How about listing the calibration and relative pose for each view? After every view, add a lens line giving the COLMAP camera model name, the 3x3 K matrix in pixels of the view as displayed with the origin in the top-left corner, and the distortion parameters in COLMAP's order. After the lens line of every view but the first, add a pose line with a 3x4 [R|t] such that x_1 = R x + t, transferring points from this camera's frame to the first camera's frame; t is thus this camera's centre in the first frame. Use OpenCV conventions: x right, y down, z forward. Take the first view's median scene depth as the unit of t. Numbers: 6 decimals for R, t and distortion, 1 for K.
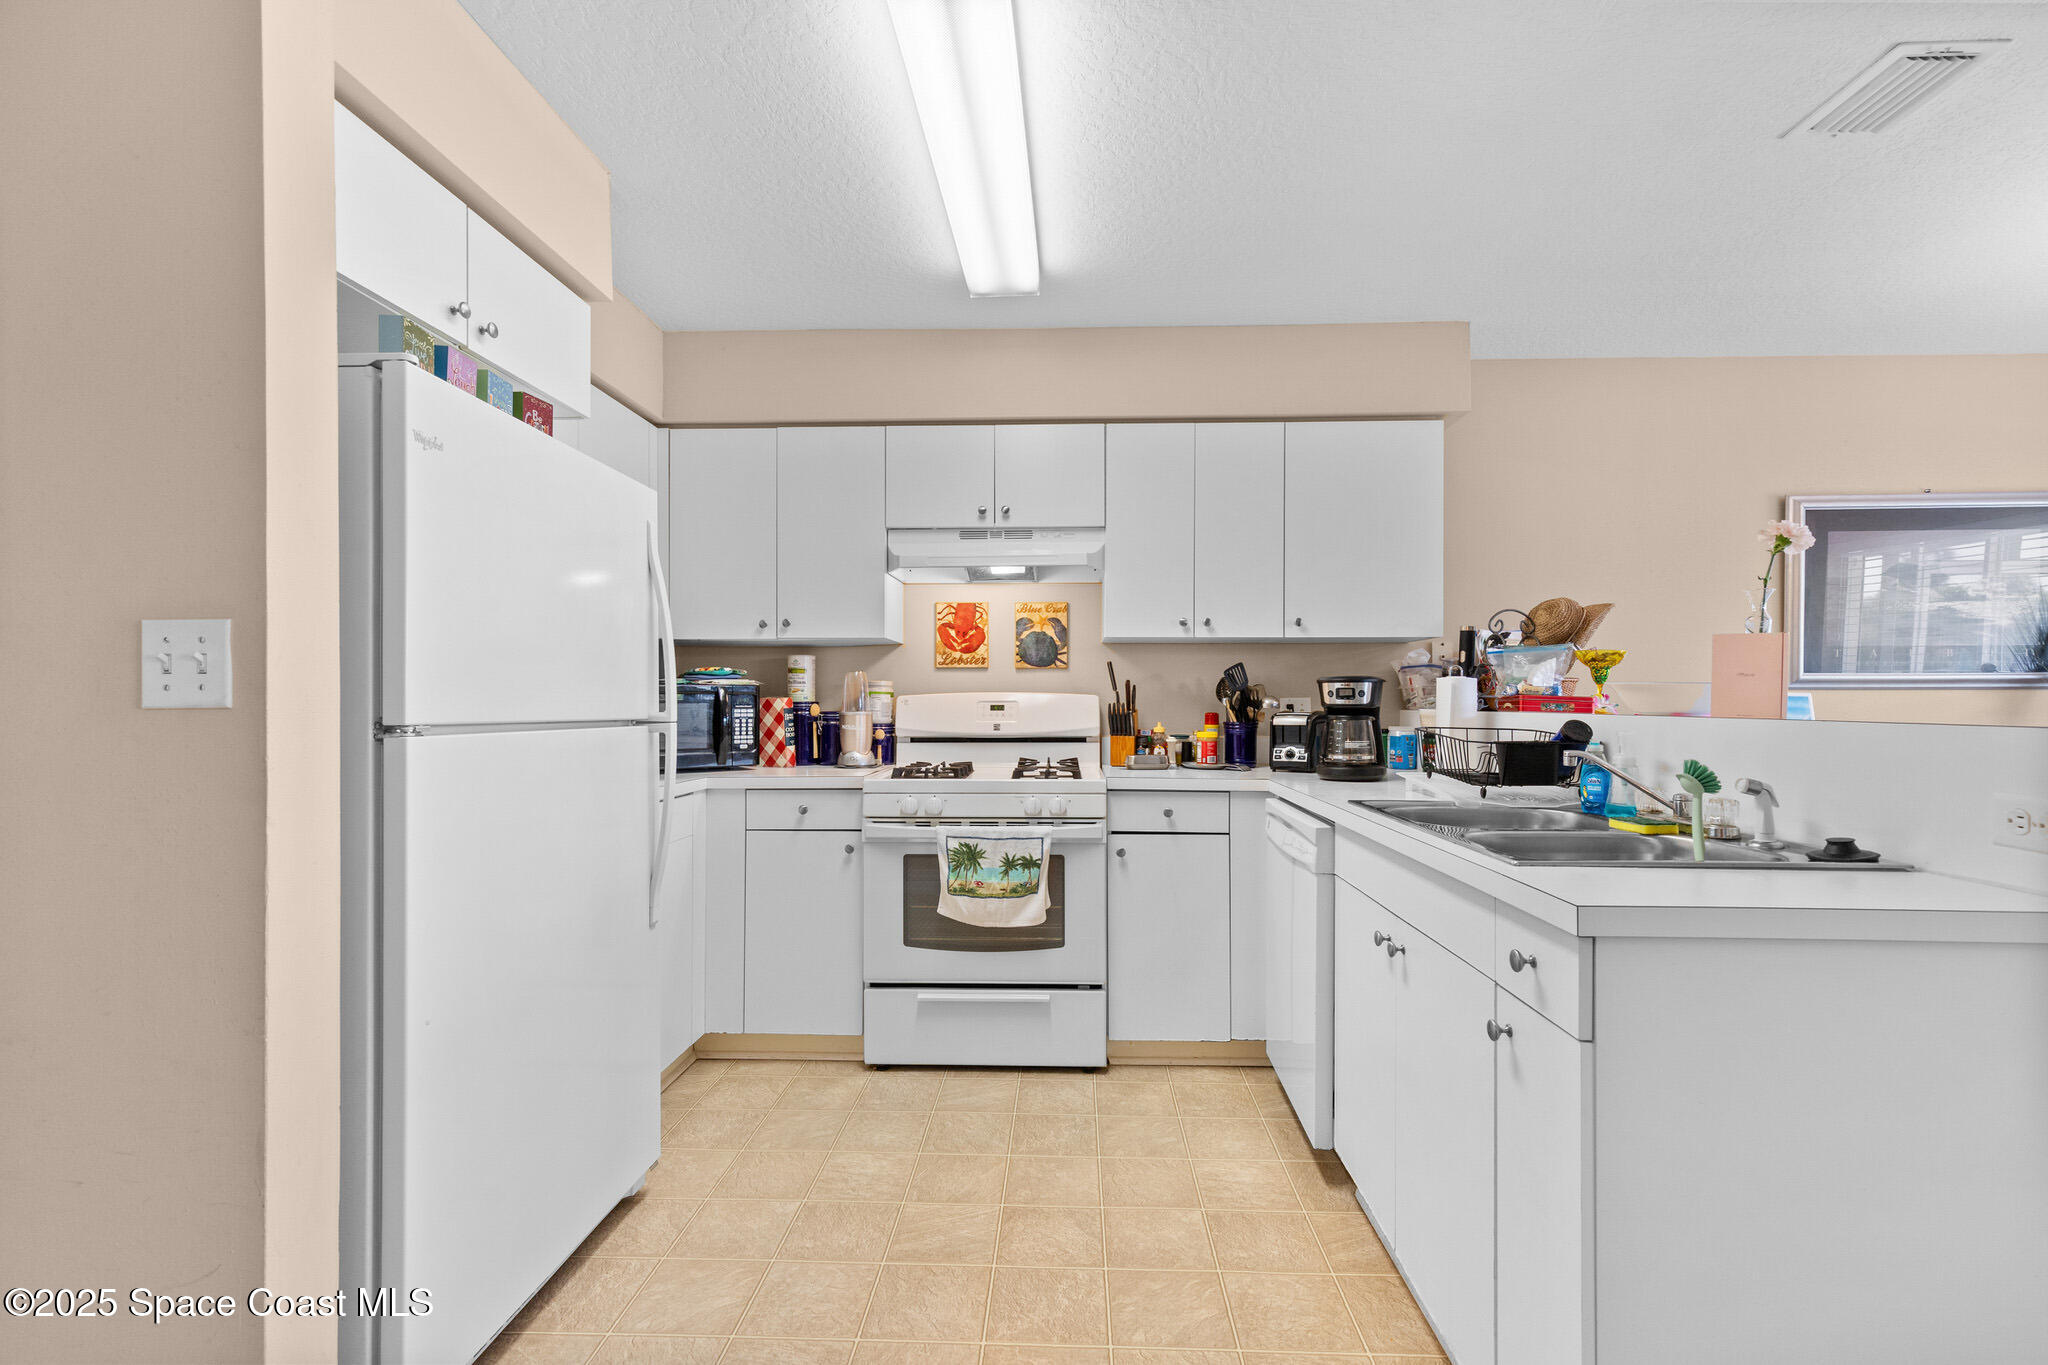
lens RADIAL K [[930.1, 0, 1032.8], [0, 930.1, 692.2], [0, 0, 1]] dist [0.002839, -0.000044]
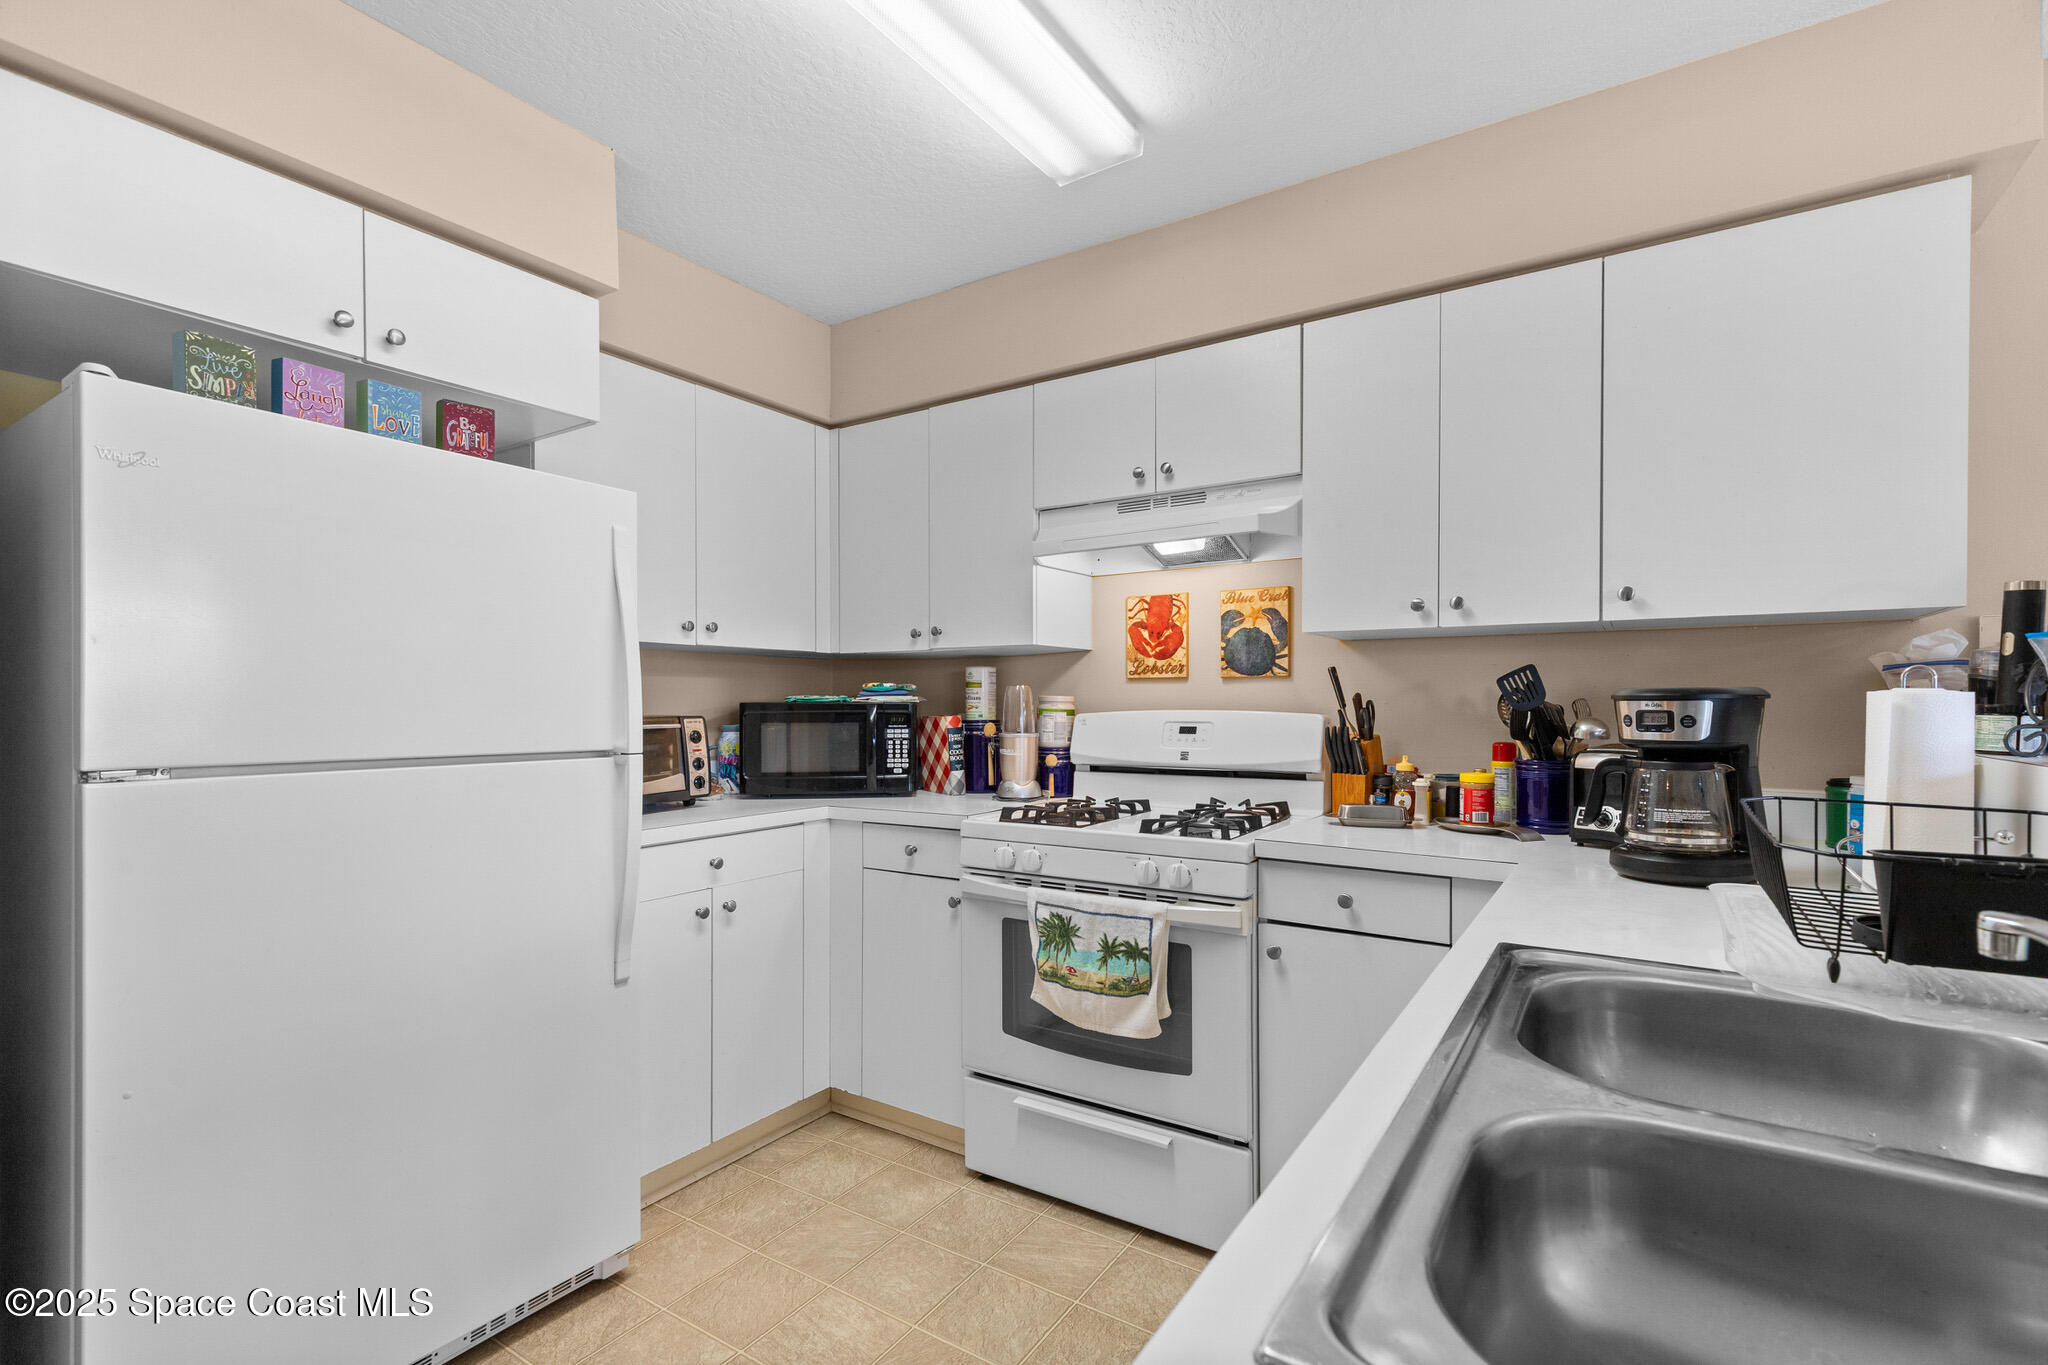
lens RADIAL K [[930.1, 0, 1029.5], [0, 930.1, 703.6], [0, 0, 1]] dist [0.002839, -0.000044]
pose [[0.859016, -0.001233, -0.511948, 0.281352], [0.006857, 0.999935, 0.009097, -0.015098], [0.511903, -0.011325, 0.858968, 0.323969]]
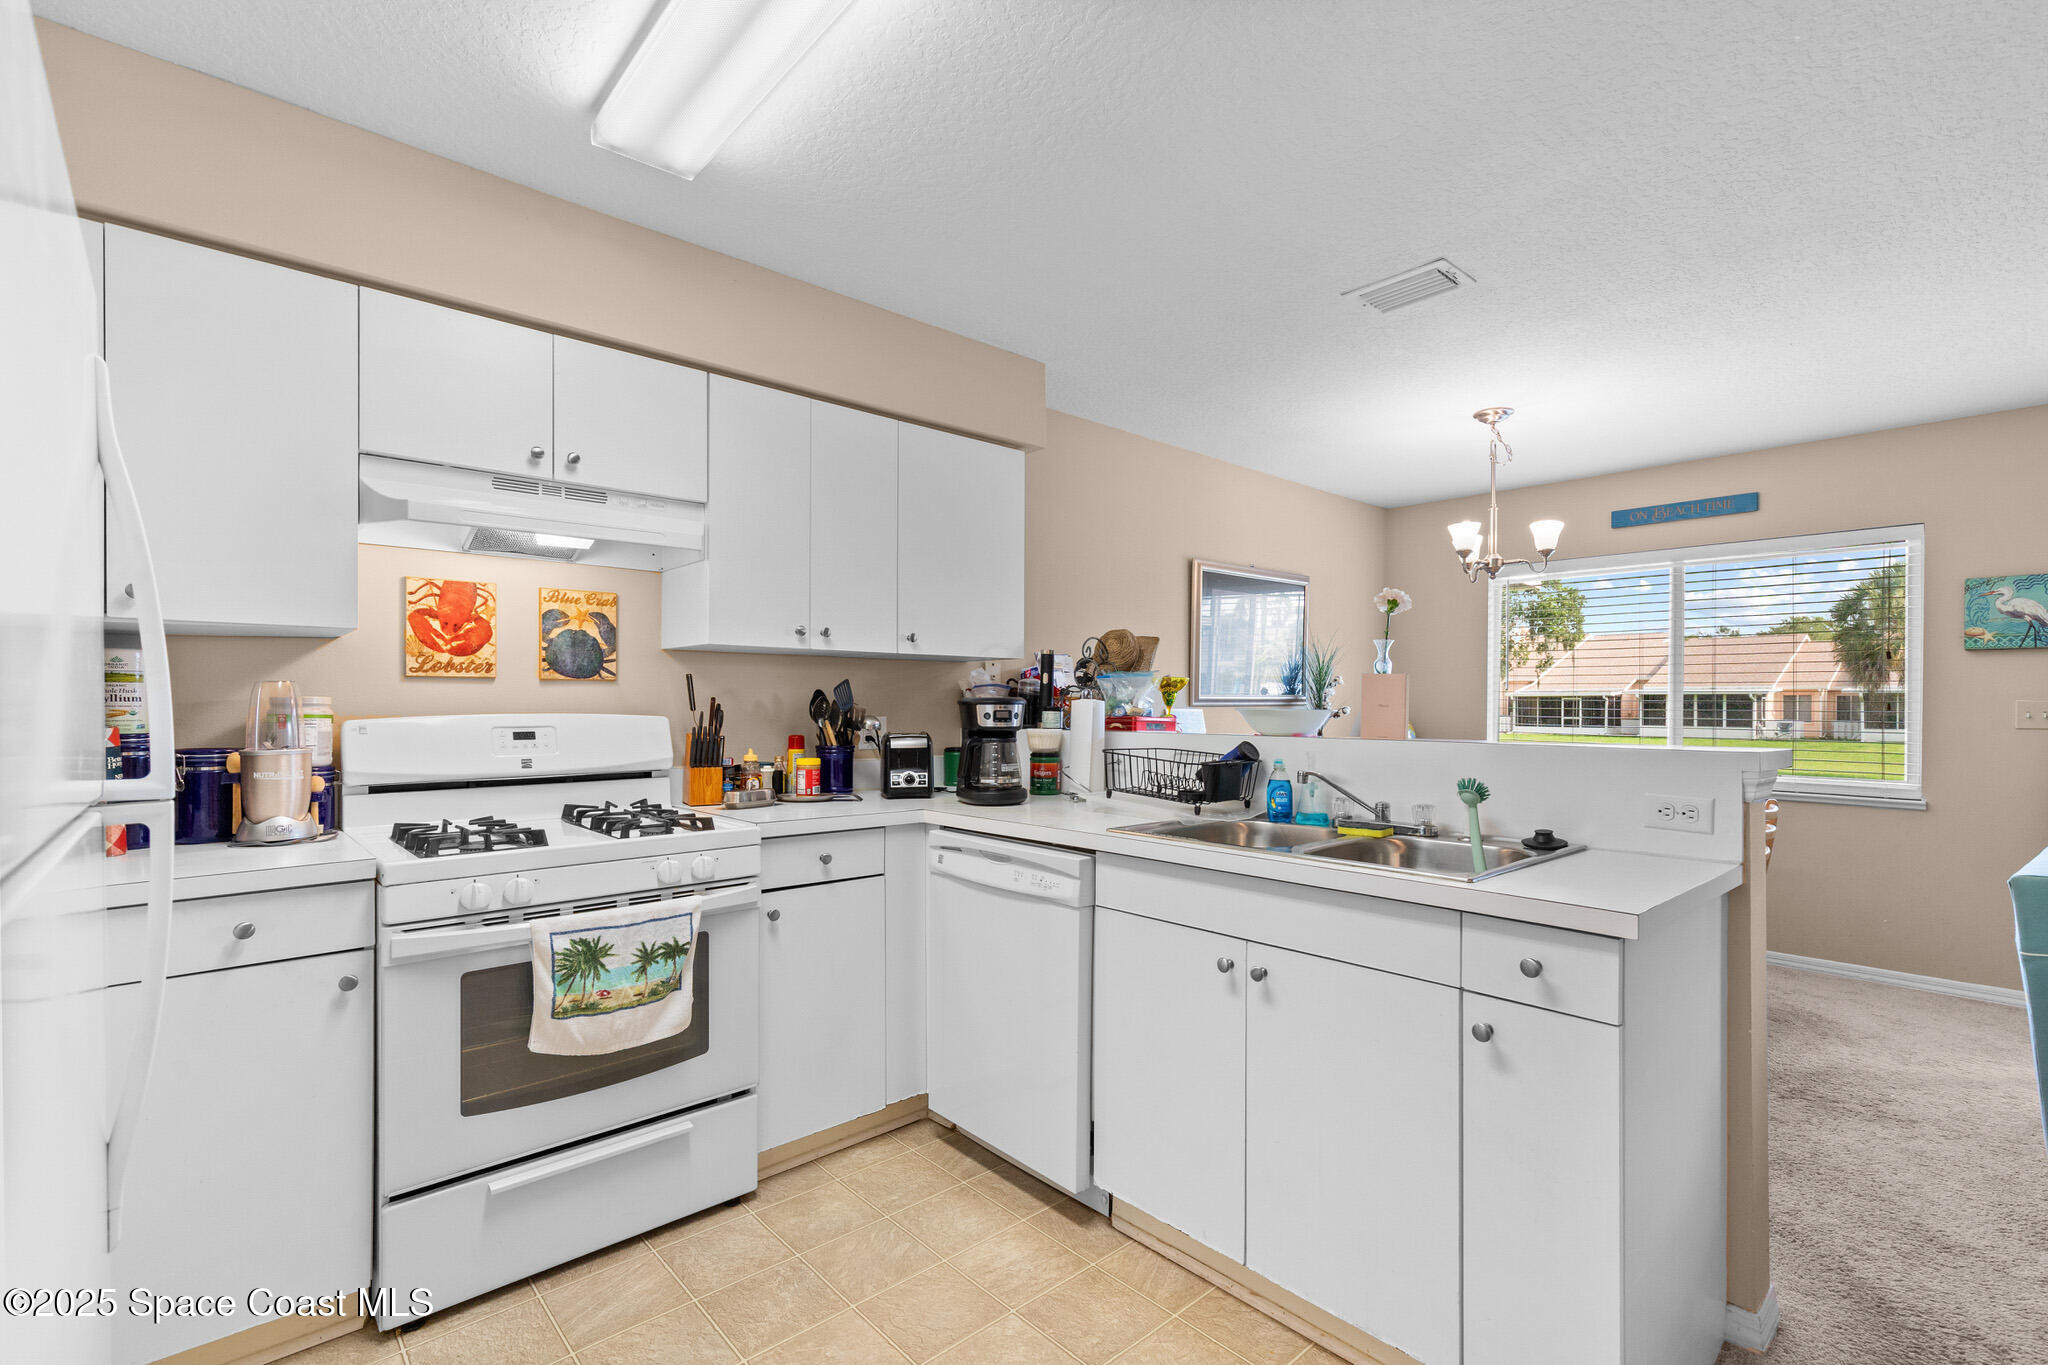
lens RADIAL K [[930.1, 0, 1045.9], [0, 930.1, 702.2], [0, 0, 1]] dist [0.002839, -0.000044]
pose [[0.705571, 0.001299, 0.708638, -0.301751], [-0.006023, 0.999973, 0.004165, -0.016167], [-0.708614, -0.007207, 0.705560, 0.261832]]
